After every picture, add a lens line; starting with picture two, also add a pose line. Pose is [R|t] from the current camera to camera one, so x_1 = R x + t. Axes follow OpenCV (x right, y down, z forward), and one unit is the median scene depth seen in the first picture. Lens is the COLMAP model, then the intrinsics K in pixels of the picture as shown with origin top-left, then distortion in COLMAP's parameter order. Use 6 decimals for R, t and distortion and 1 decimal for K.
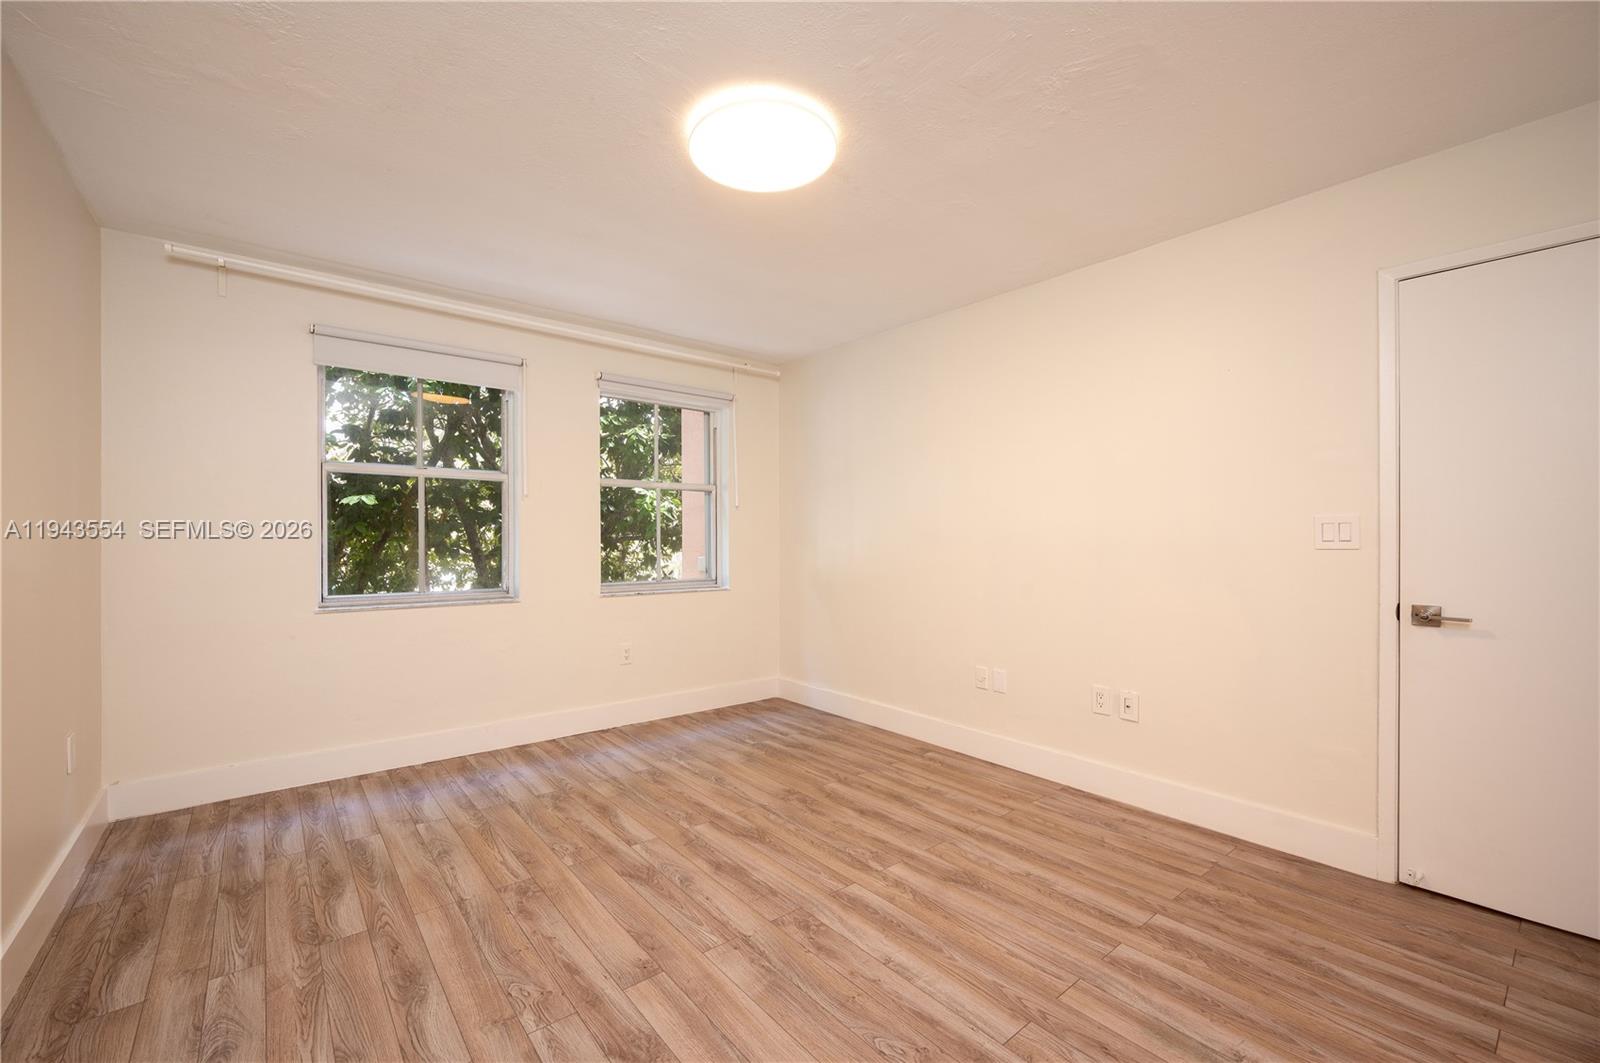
lens RADIAL K [[649.3, 0, 761.2], [0, 649.3, 528.9], [0, 0, 1]] dist [-0.001512, -0.000184]
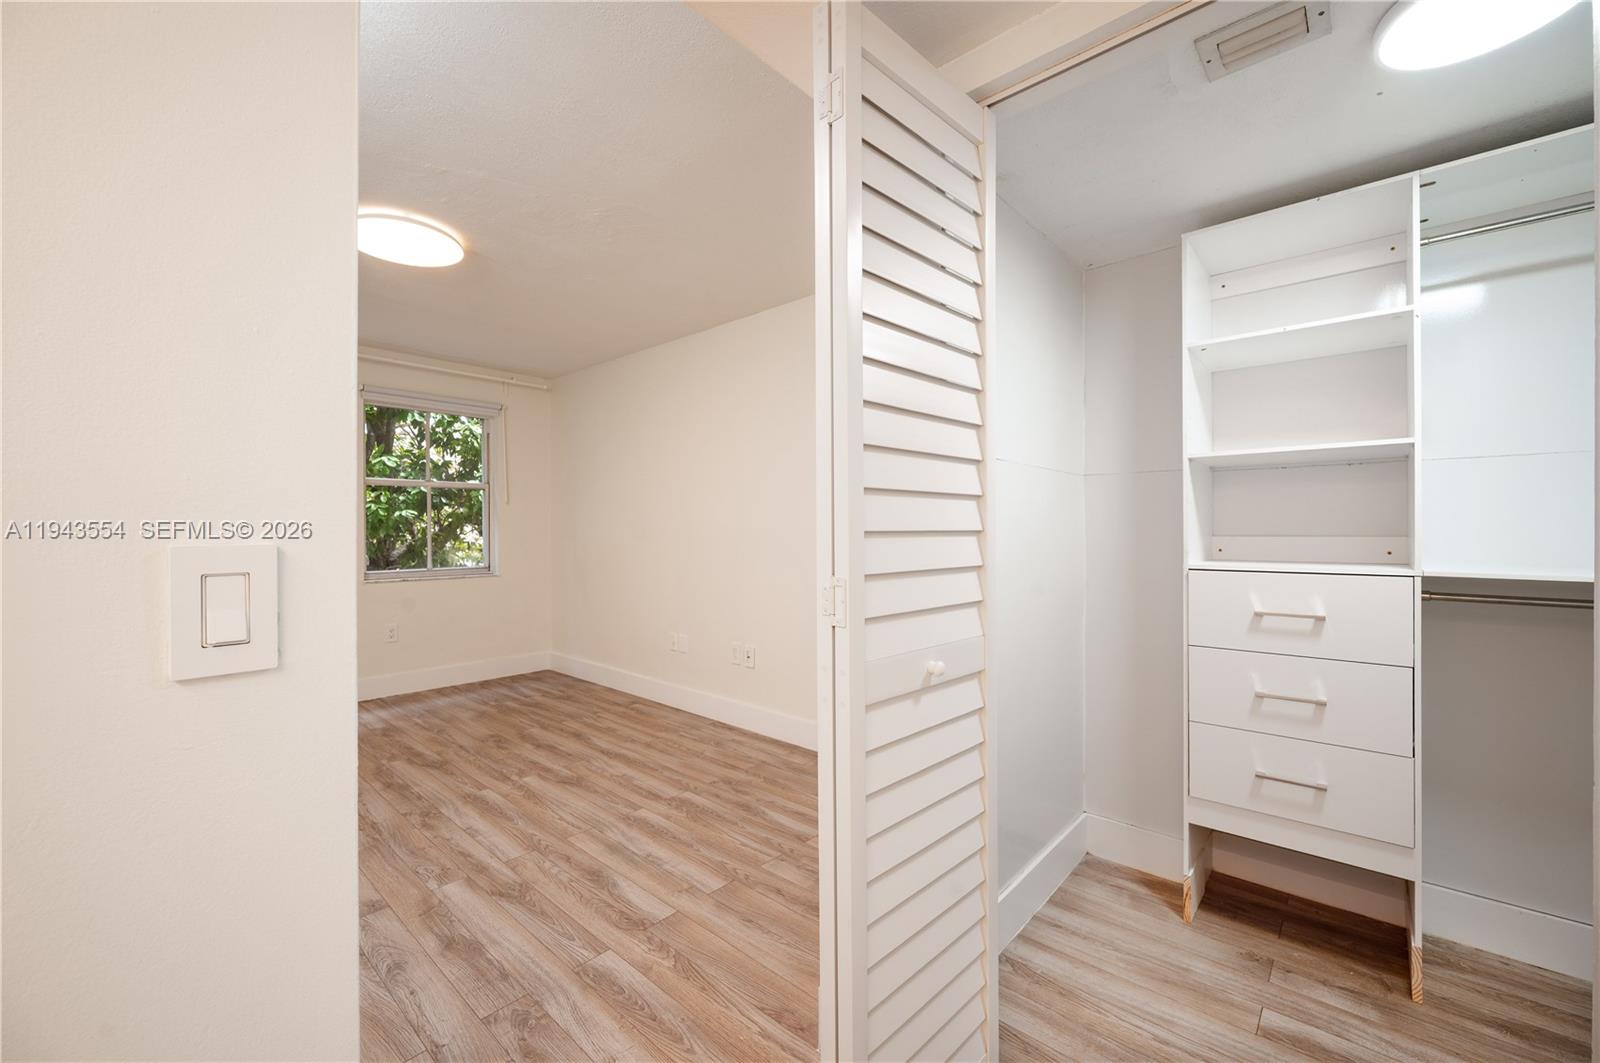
lens RADIAL K [[649.3, 0, 761.2], [0, 649.3, 528.9], [0, 0, 1]] dist [-0.001512, -0.000184]
pose [[0.989611, -0.004366, 0.143702, 0.494192], [0.002047, 0.999865, 0.016280, -0.013648], [-0.143753, -0.015816, 0.989487, -0.390932]]
